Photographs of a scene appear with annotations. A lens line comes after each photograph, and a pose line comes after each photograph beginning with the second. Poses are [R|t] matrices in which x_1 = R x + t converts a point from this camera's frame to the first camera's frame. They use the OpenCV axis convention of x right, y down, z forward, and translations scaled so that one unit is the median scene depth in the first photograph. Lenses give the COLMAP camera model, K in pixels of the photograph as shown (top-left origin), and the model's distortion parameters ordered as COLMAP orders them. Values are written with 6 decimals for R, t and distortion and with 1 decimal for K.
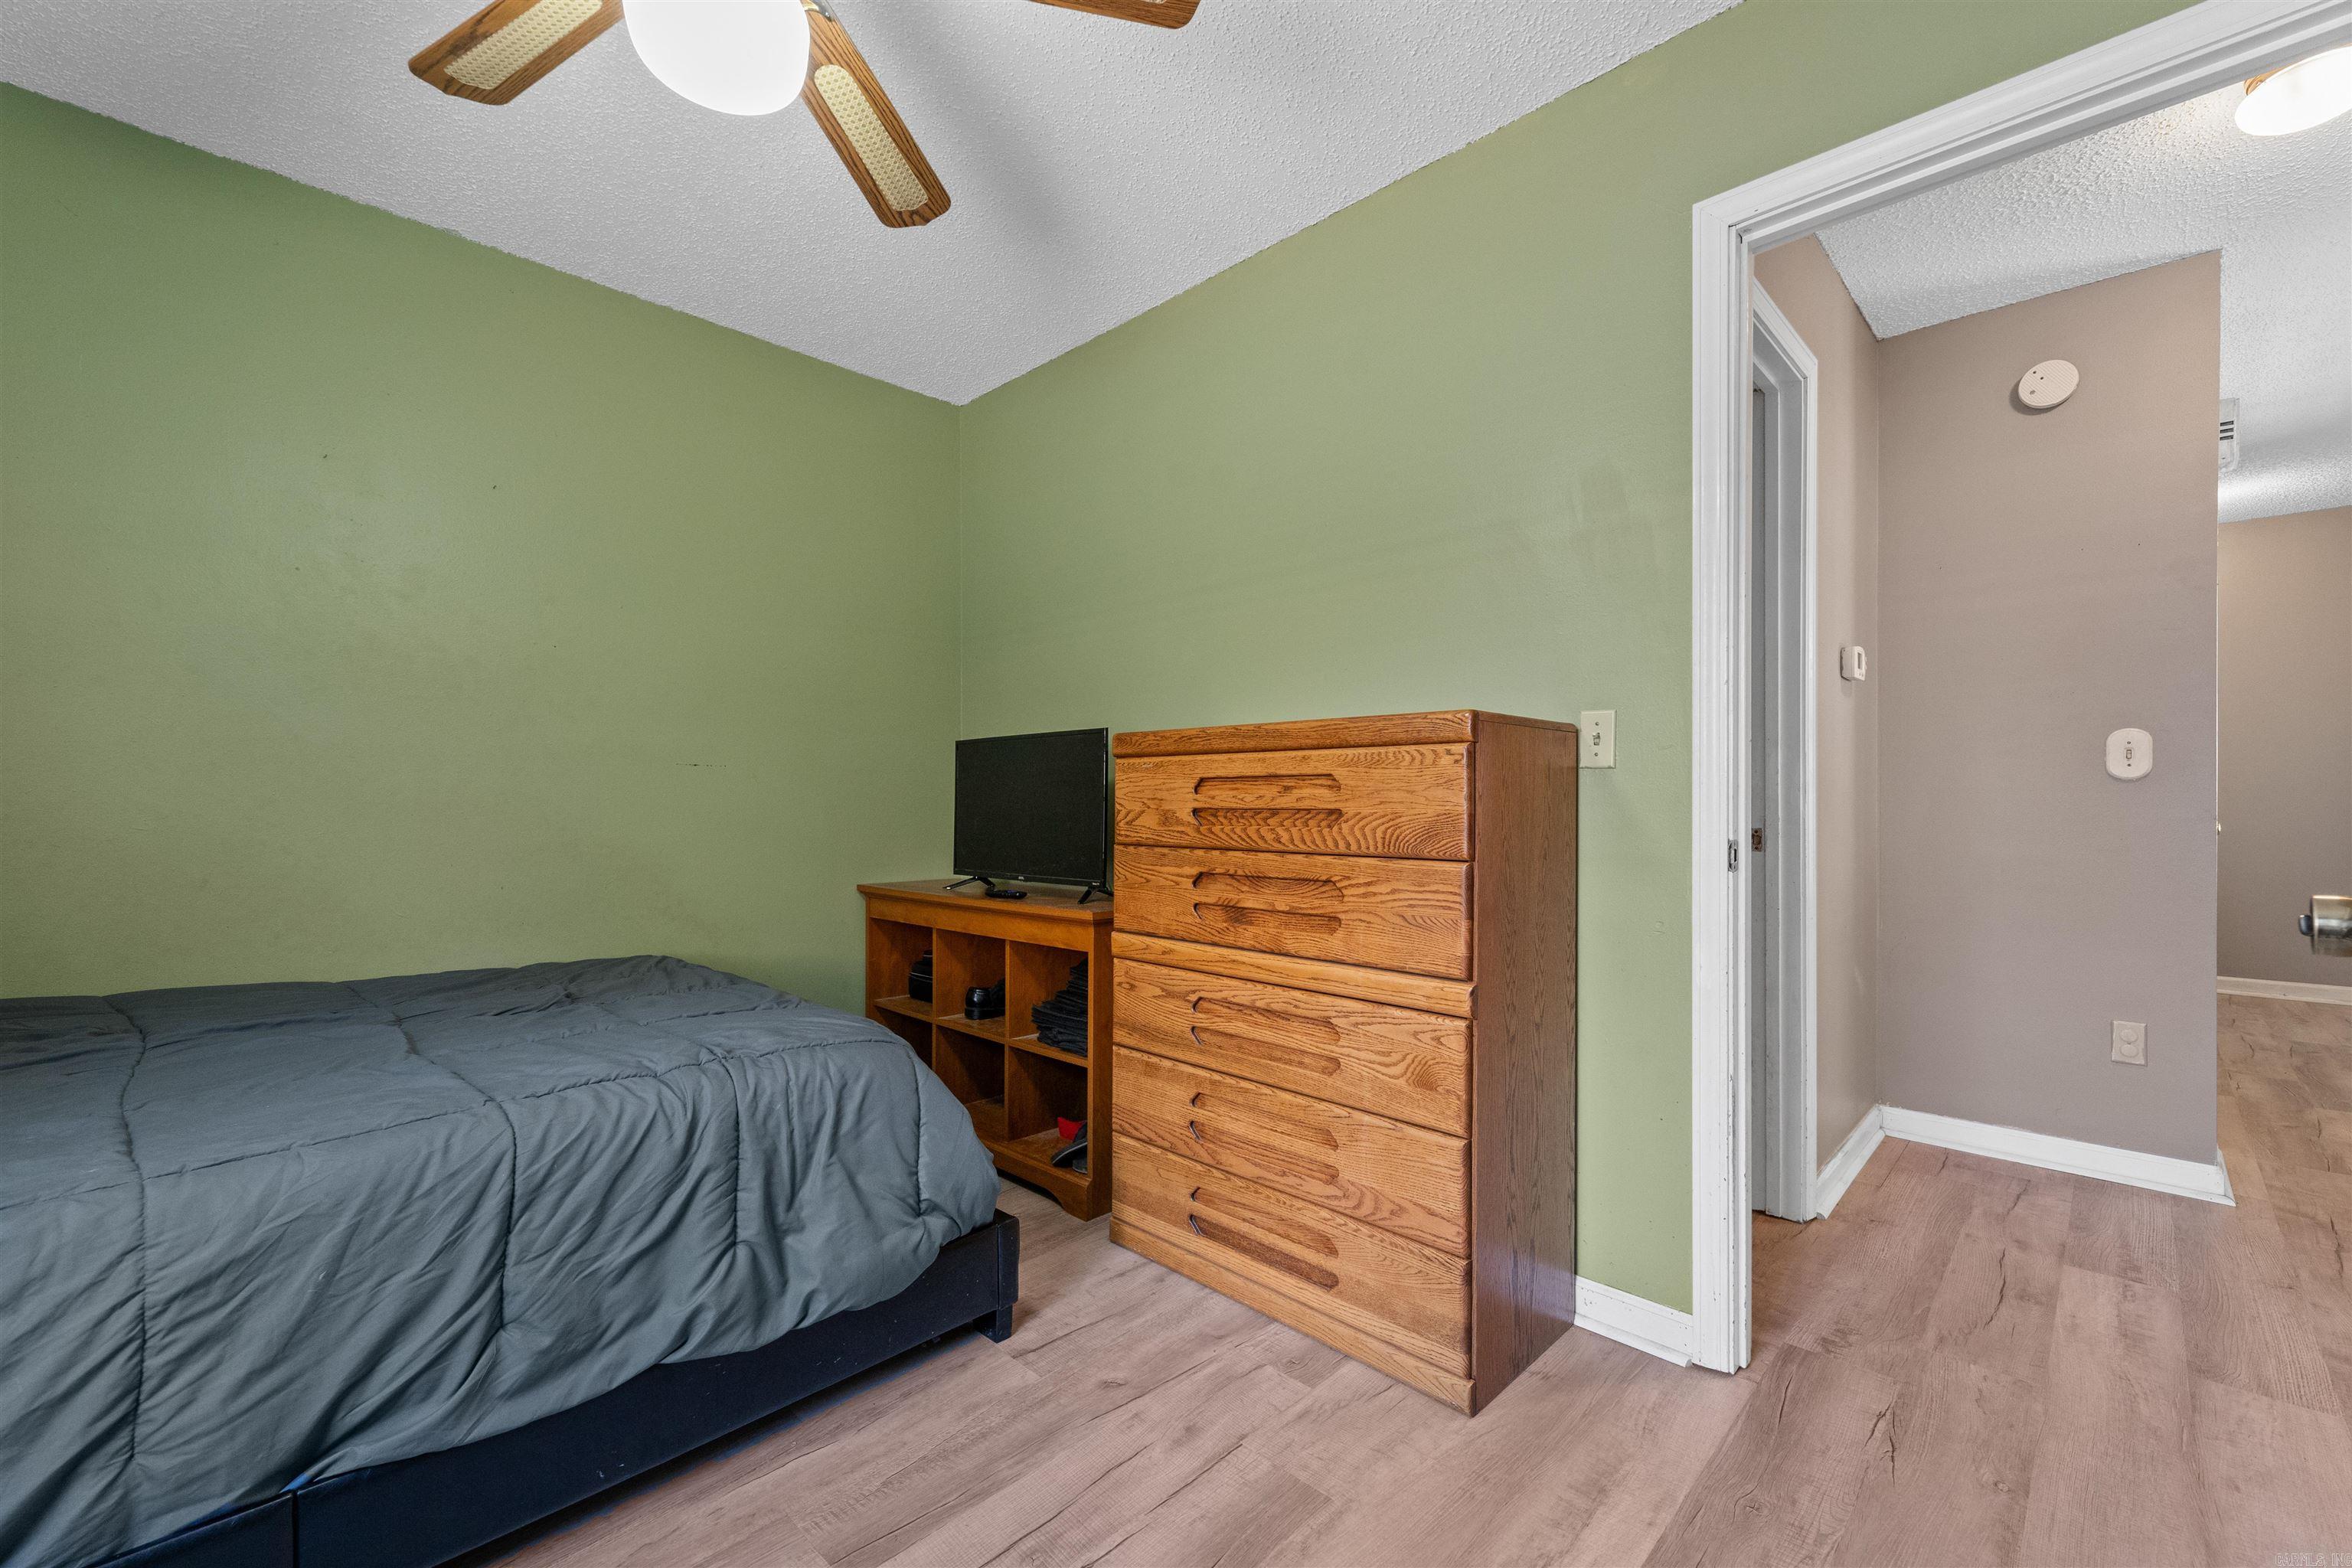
lens RADIAL K [[958.2, 0, 1191.4], [0, 958.2, 793.1], [0, 0, 1]] dist [0.007596, -0.003359]
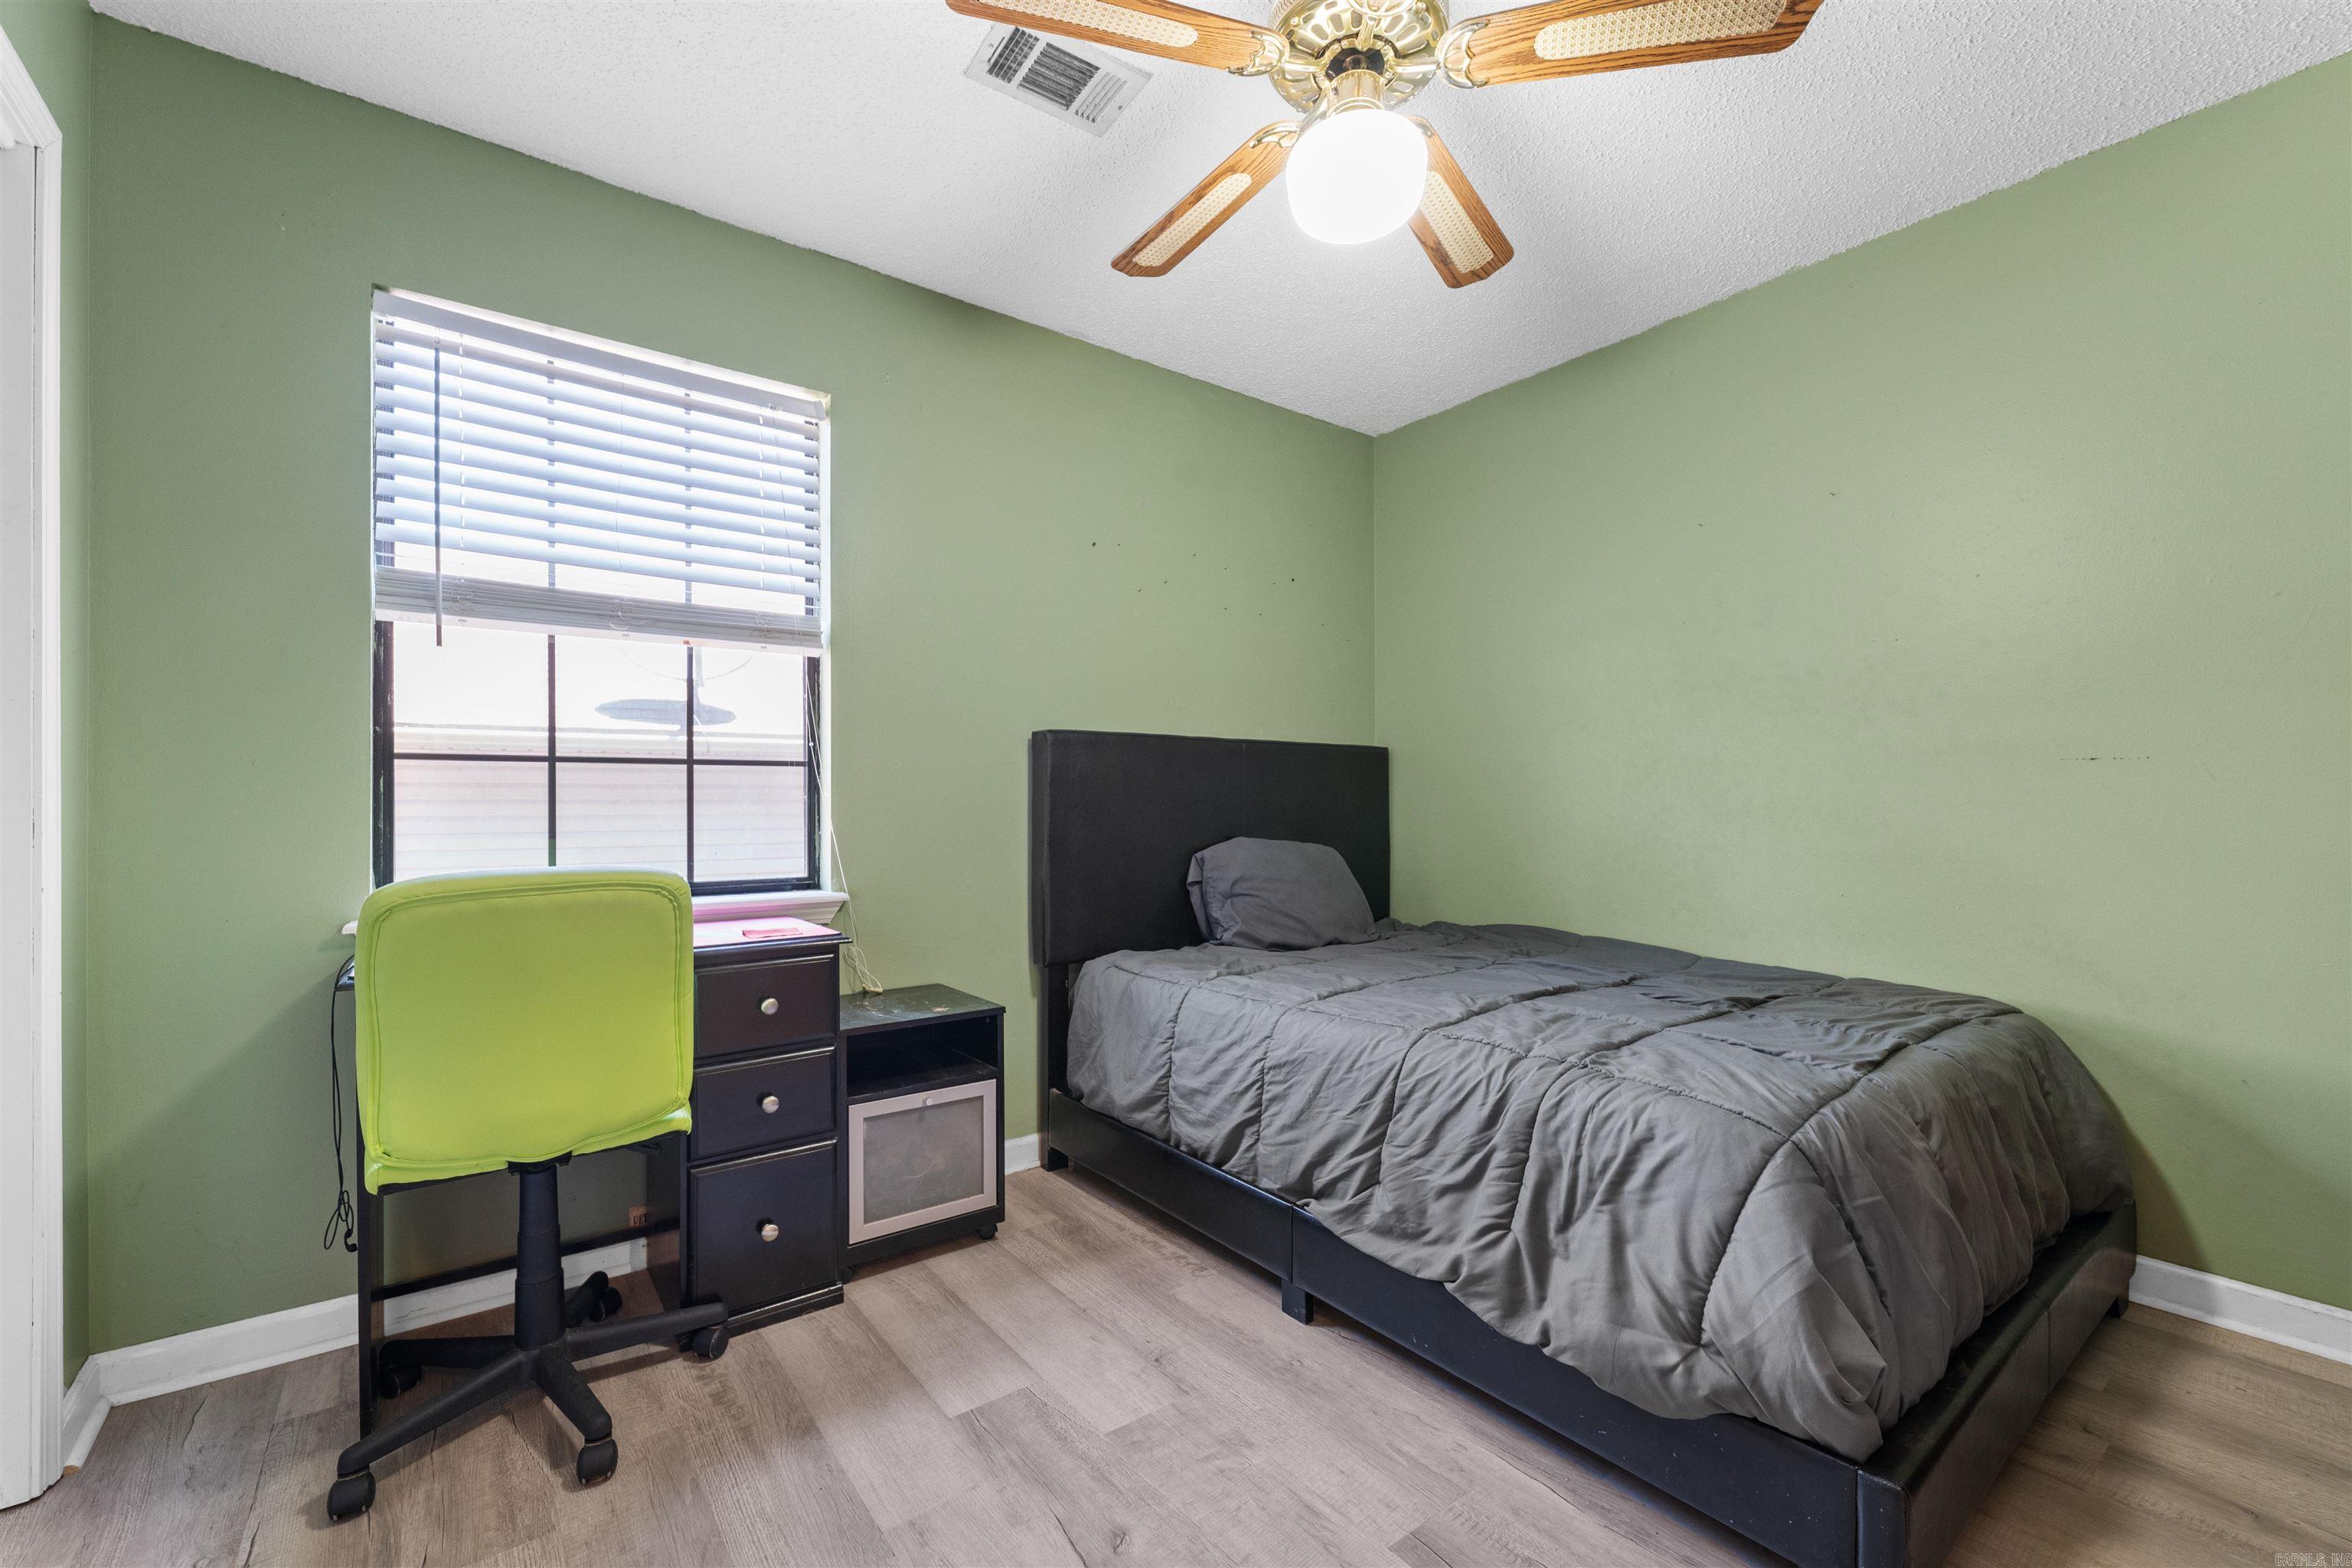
lens RADIAL K [[958.2, 0, 1167.9], [0, 958.2, 794.2], [0, 0, 1]] dist [0.007596, -0.003359]
pose [[-0.156074, -0.010227, -0.987692, 0.689364], [0.010757, 0.999869, -0.012053, -0.000855], [0.987687, -0.012506, -0.155943, 0.872042]]
